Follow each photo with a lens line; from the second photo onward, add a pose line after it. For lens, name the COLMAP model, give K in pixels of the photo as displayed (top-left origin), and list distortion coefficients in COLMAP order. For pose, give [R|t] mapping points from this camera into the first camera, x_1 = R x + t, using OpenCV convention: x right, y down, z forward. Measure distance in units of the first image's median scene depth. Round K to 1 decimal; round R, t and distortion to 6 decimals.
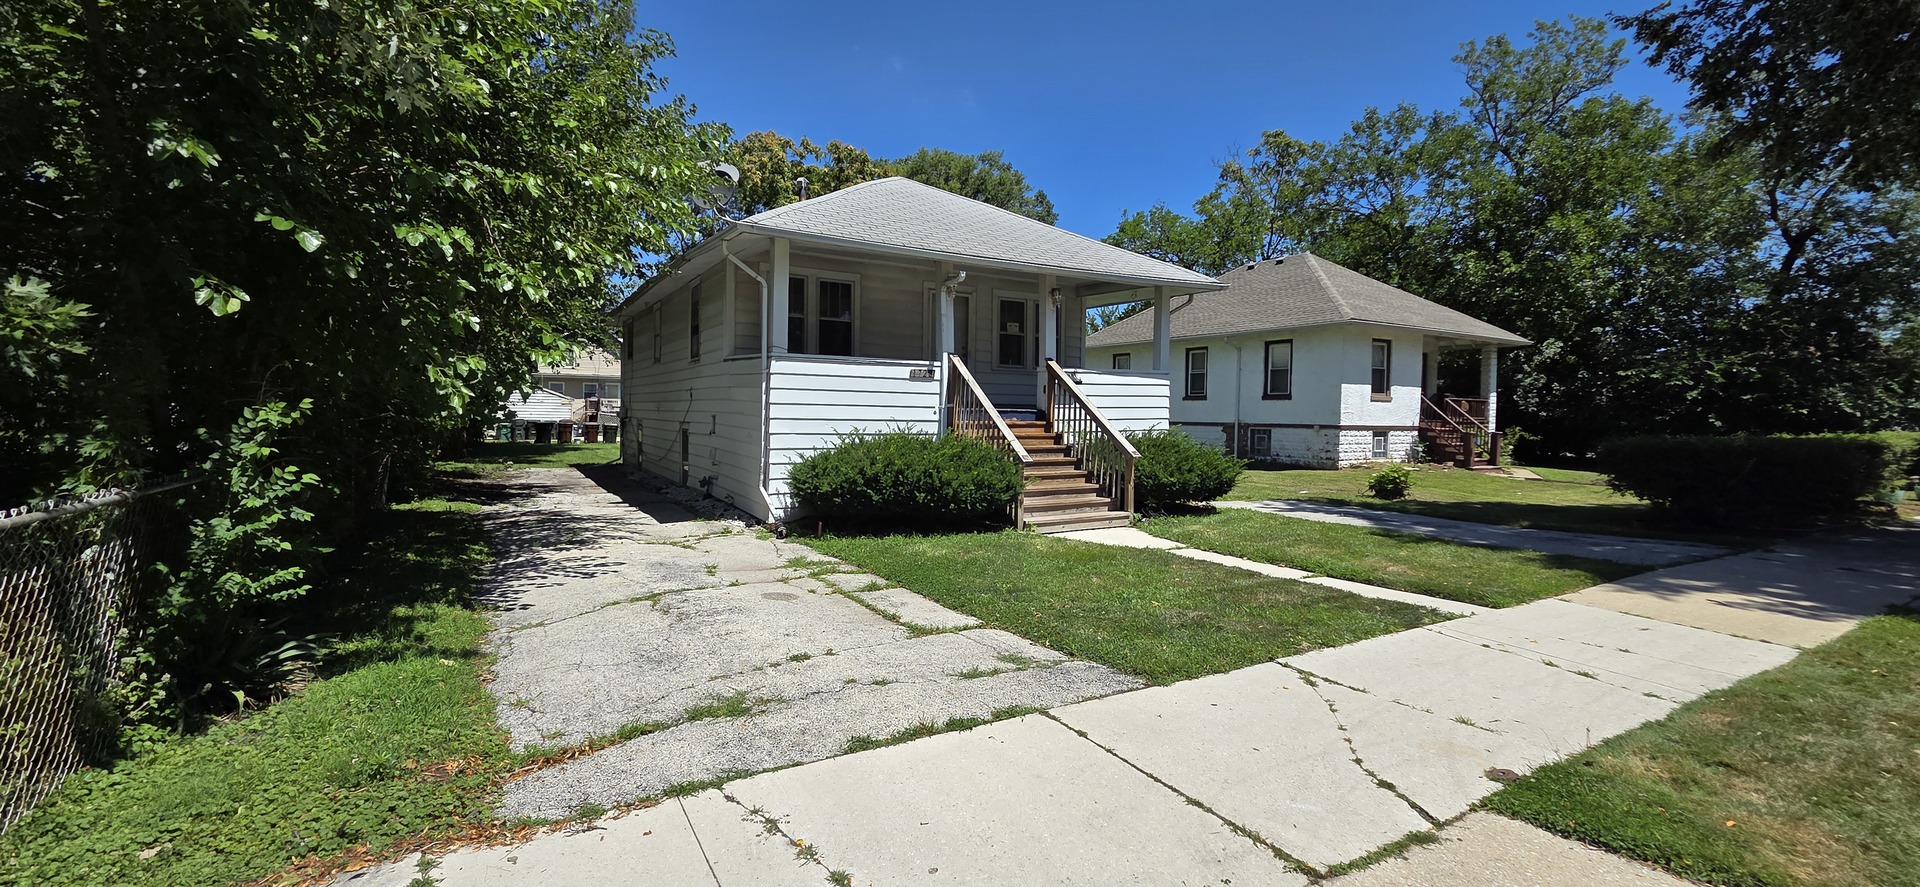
lens RADIAL K [[766.9, 0, 952.3], [0, 766.9, 433.8], [0, 0, 1]] dist [0.017828, 0.000042]
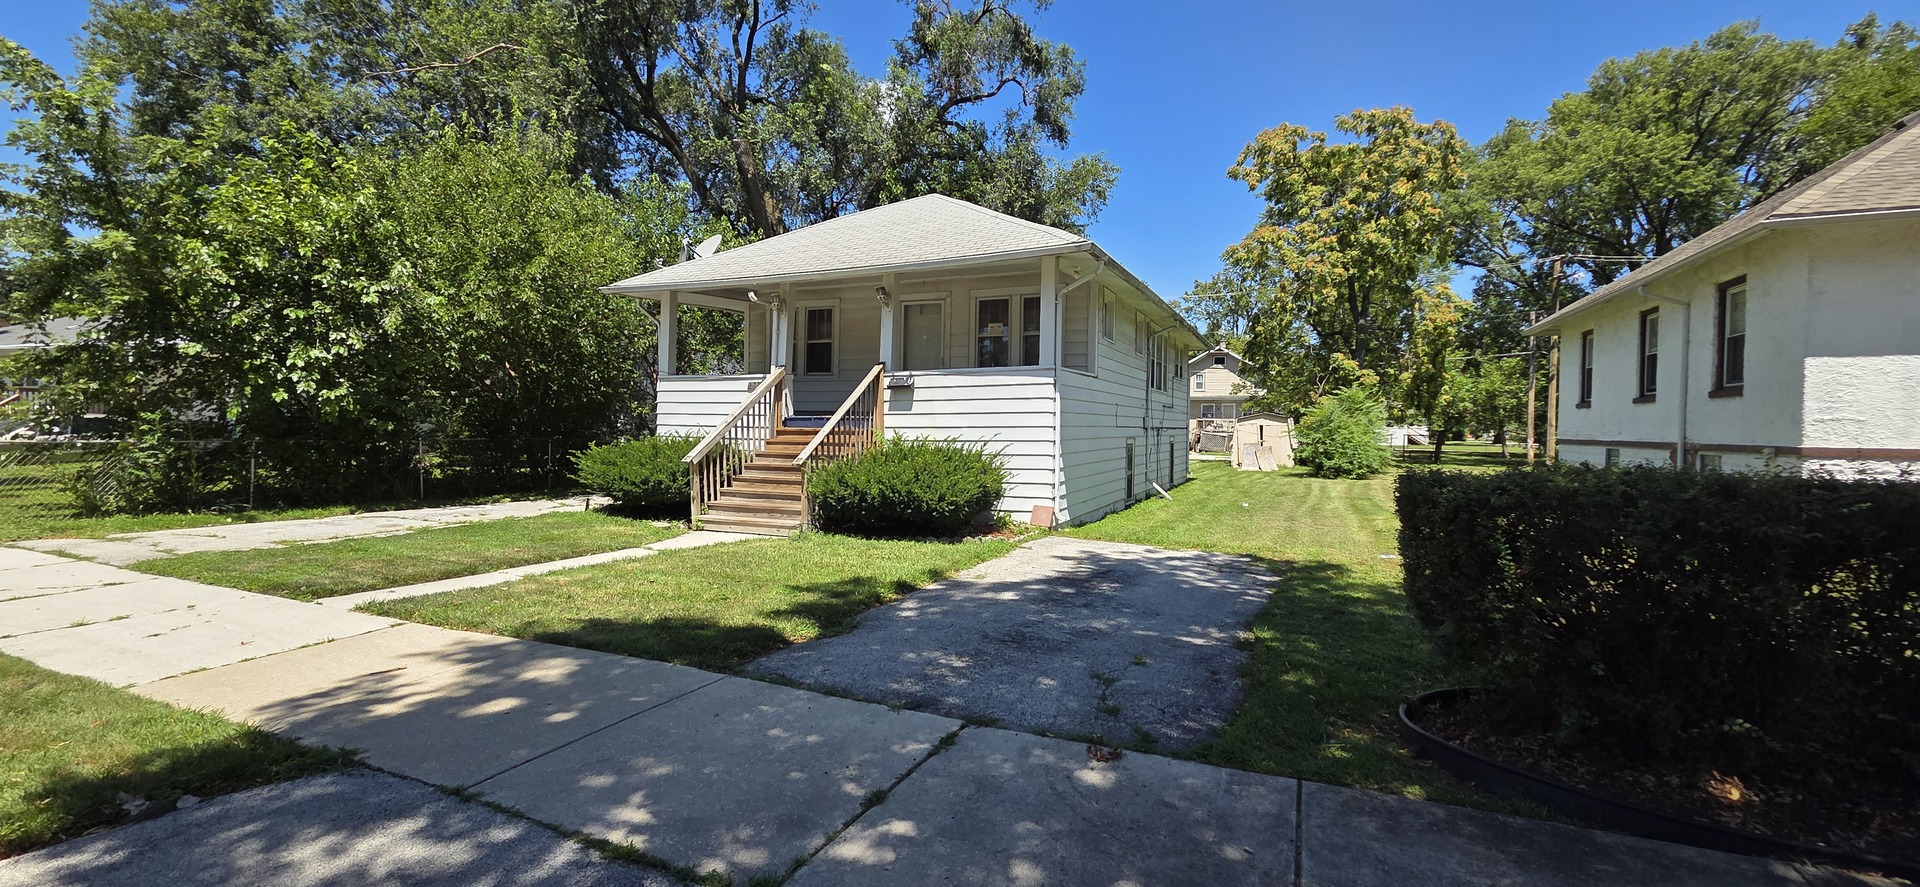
lens RADIAL K [[777.3, 0, 950.2], [0, 777.3, 437.7], [0, 0, 1]] dist [-0.002148, -0.000099]
pose [[0.578230, 0.006259, -0.815850, 0.897899], [-0.027203, 0.999562, -0.011611, 0.003743], [0.815420, 0.028908, 0.578147, 0.479375]]
